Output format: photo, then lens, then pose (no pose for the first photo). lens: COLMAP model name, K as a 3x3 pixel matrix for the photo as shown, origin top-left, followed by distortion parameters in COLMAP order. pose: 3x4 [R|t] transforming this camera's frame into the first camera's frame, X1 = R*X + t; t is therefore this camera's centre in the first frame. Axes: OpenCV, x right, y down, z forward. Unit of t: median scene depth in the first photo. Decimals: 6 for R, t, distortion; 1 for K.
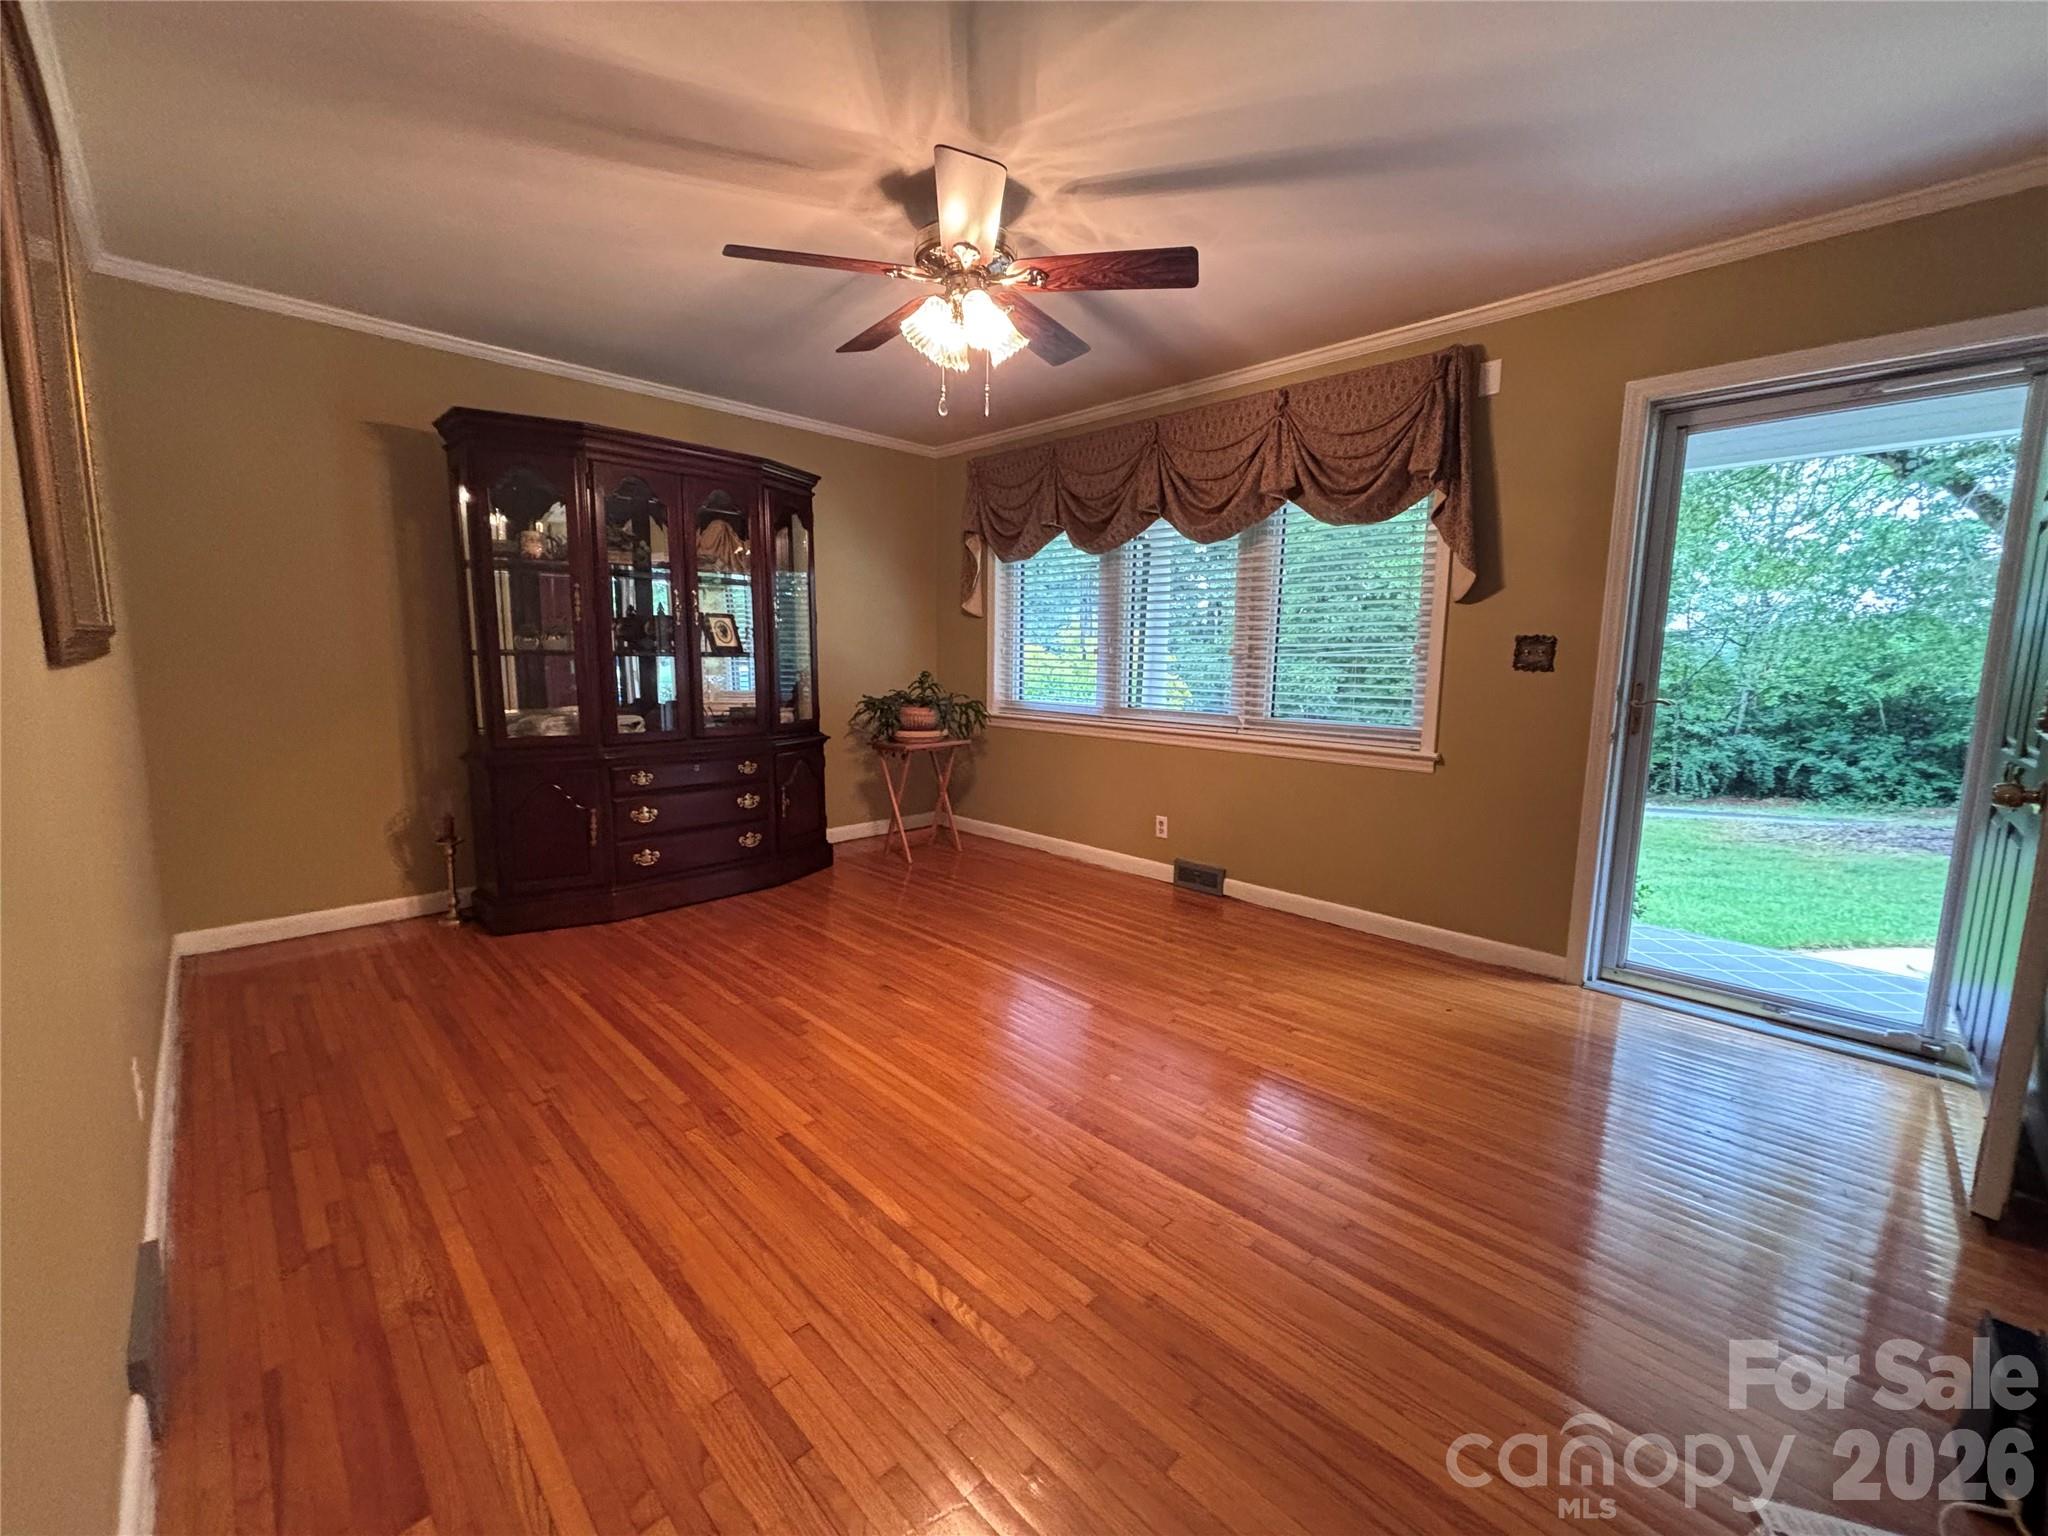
lens RADIAL K [[823.5, 0, 1024.0], [0, 823.5, 768.0], [0, 0, 1]] dist [0.007622, -0.000044]
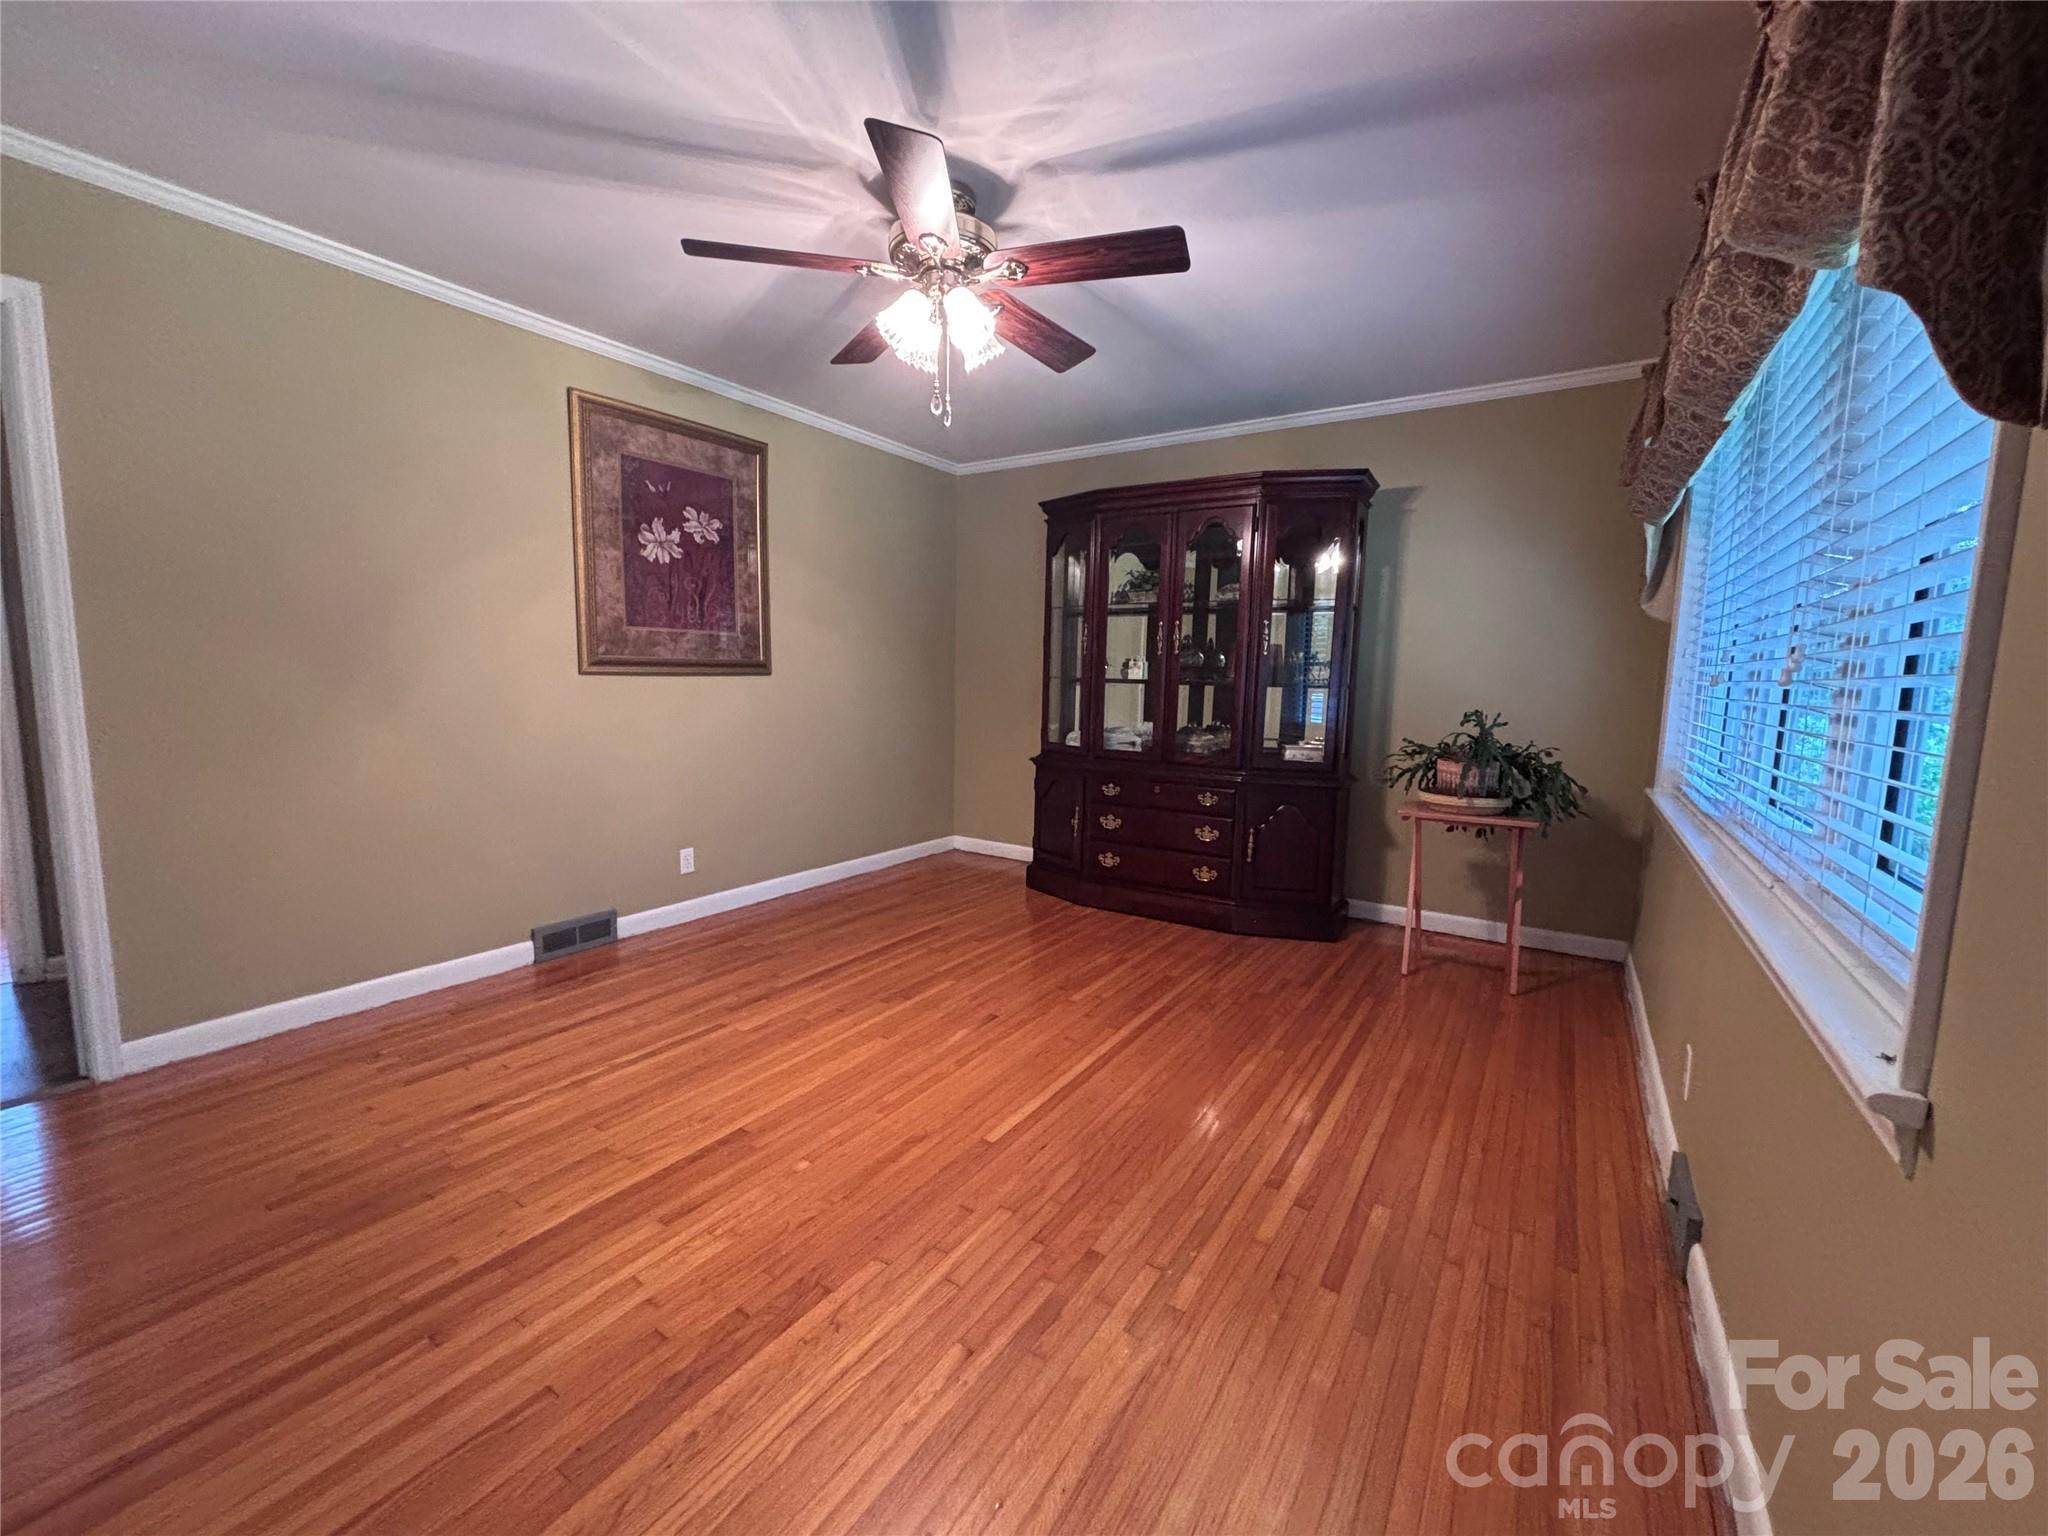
lens RADIAL K [[823.5, 0, 1024.0], [0, 823.5, 768.0], [0, 0, 1]] dist [0.007622, -0.000044]
pose [[0.209892, 0.109751, -0.971545, 0.673033], [-0.152183, 0.985236, 0.078421, -0.096519], [0.965808, 0.131393, 0.223495, 0.688987]]
